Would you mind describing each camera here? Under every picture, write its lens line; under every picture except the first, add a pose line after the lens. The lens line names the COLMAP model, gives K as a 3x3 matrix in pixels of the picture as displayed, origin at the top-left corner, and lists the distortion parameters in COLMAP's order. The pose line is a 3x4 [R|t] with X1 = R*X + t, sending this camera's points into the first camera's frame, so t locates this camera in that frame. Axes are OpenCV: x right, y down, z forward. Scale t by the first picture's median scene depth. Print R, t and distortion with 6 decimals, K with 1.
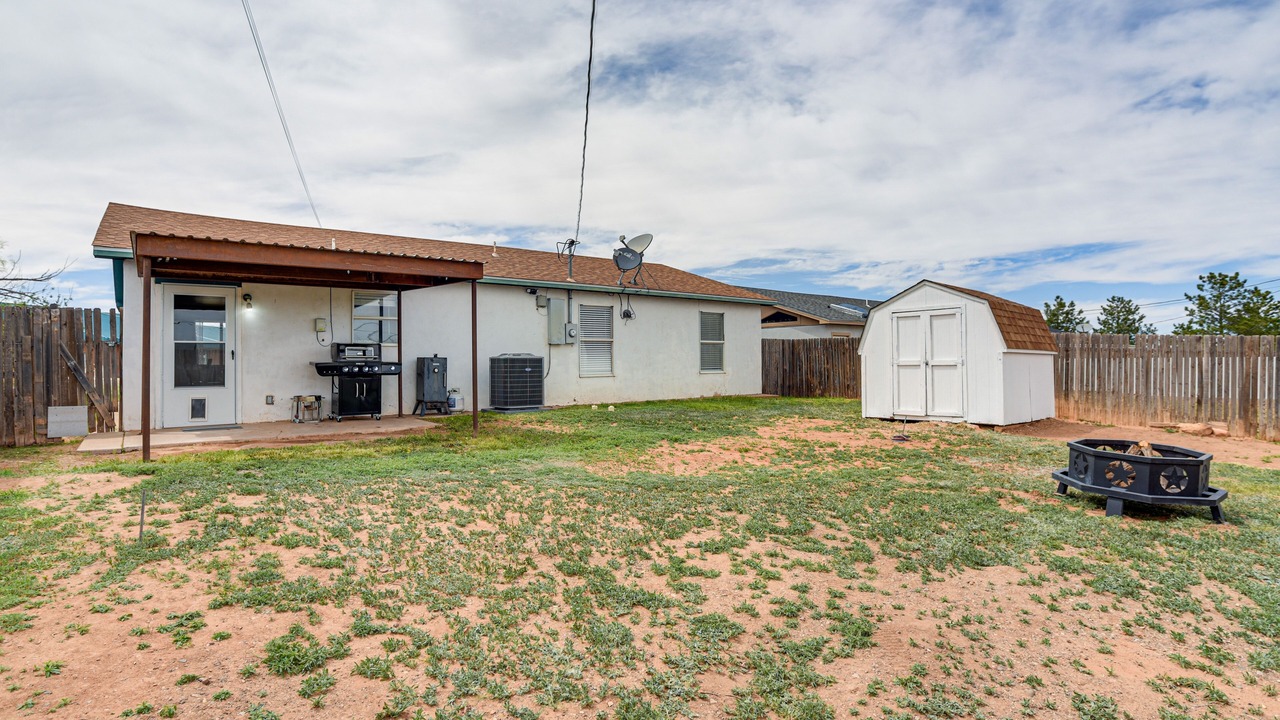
lens RADIAL K [[710.3, 0, 645.8], [0, 710.3, 362.6], [0, 0, 1]] dist [-0.051835, 0.000674]
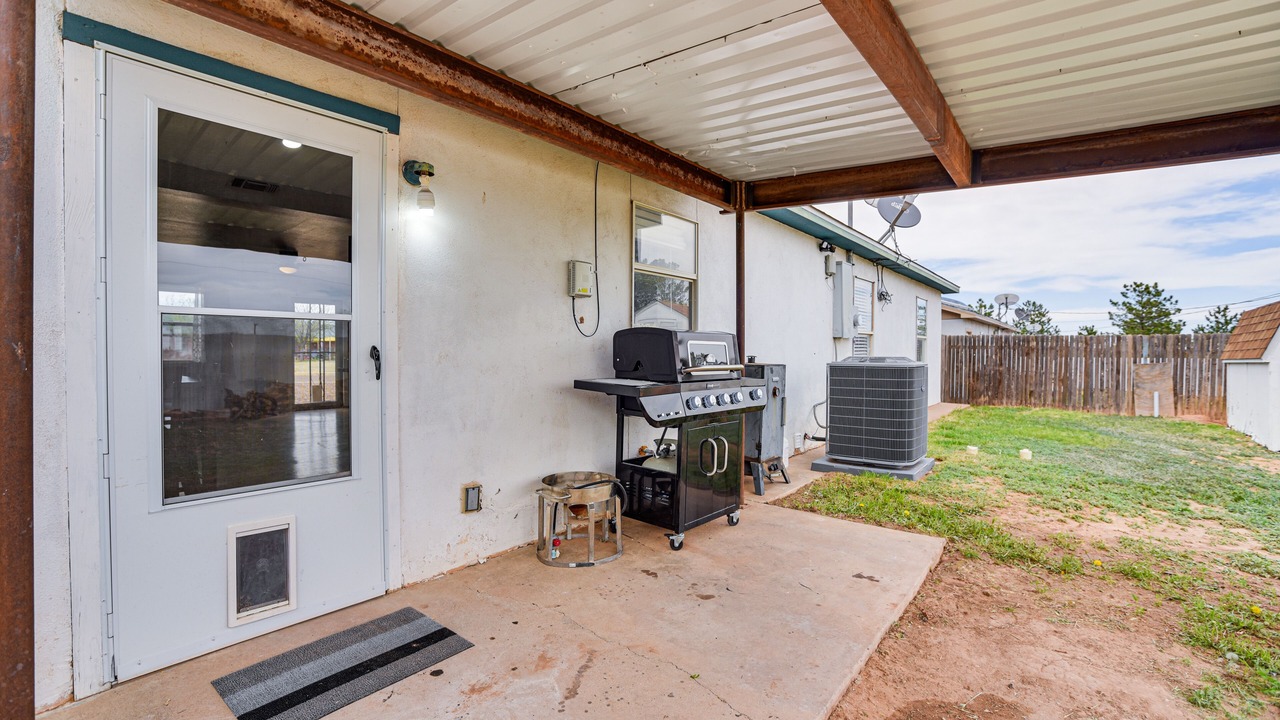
lens RADIAL K [[576.8, 0, 631.3], [0, 576.8, 361.8], [0, 0, 1]] dist [-0.030853, 0.003053]
pose [[0.966537, 0.004523, 0.256486, -0.447469], [-0.009253, 0.999809, 0.017237, -0.013314], [-0.256359, -0.019033, 0.966394, 0.602133]]
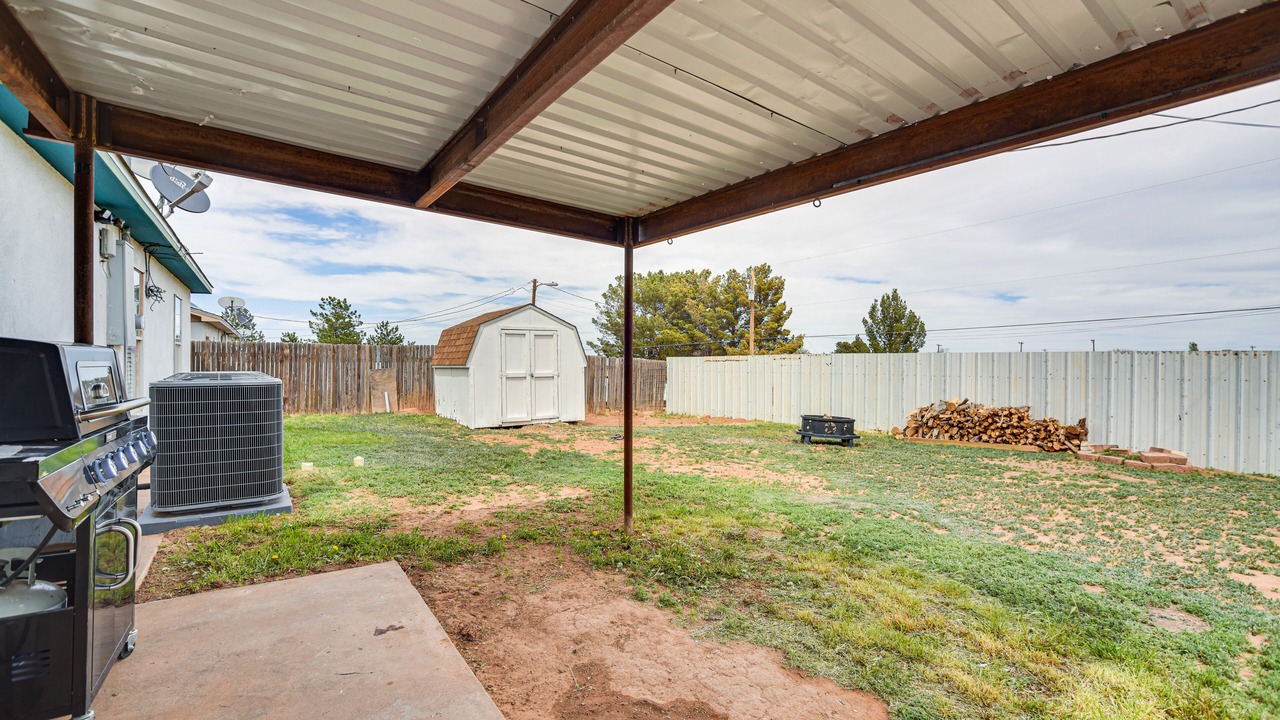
lens RADIAL K [[576.8, 0, 643.7], [0, 576.8, 364.0], [0, 0, 1]] dist [-0.030853, 0.003053]
pose [[-0.001346, -0.007363, 0.999972, -0.537153], [-0.005126, 0.999960, 0.007356, -0.024788], [-0.999986, -0.005116, -0.001384, 0.787754]]
